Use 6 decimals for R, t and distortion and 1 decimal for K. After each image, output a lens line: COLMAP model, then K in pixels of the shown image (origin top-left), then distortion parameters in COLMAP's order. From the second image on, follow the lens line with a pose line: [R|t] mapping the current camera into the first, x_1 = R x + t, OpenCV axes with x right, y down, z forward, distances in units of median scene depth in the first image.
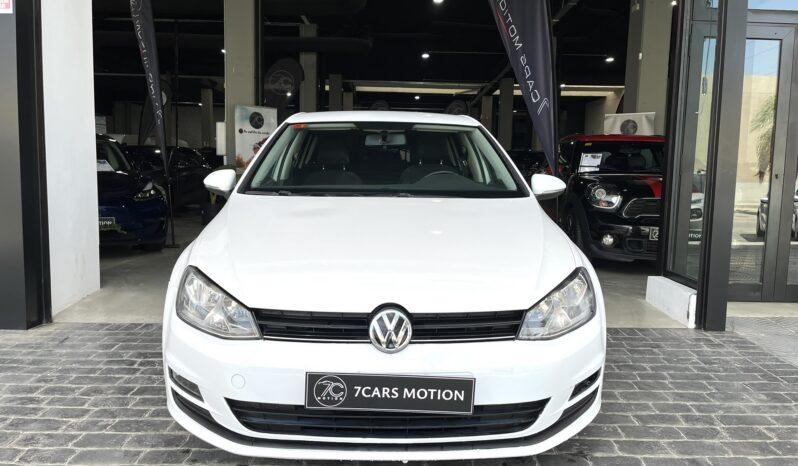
lens RADIAL K [[617.1, 0, 366.4], [0, 617.1, 233.8], [0, 0, 1]] dist [0.007344, -0.000934]
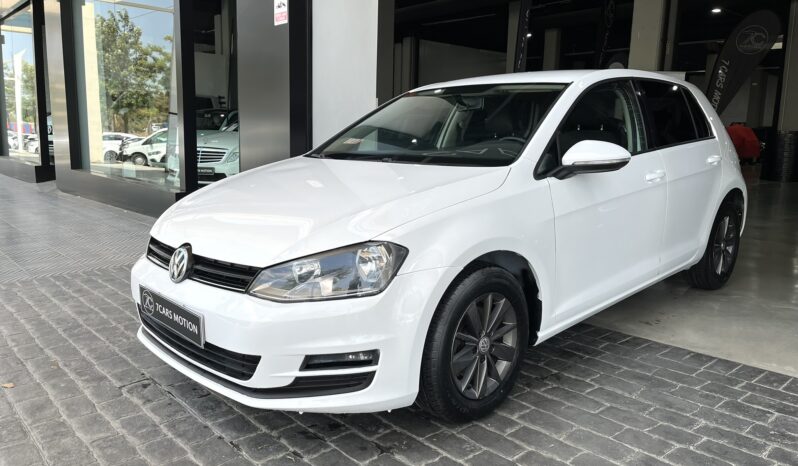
lens RADIAL K [[617.1, 0, 366.4], [0, 617.1, 233.8], [0, 0, 1]] dist [0.007344, -0.000934]
pose [[0.656070, 0.110056, -0.746632, 1.104765], [-0.078421, 0.993896, 0.077594, -0.027197], [0.750615, 0.007644, 0.660696, 0.434415]]
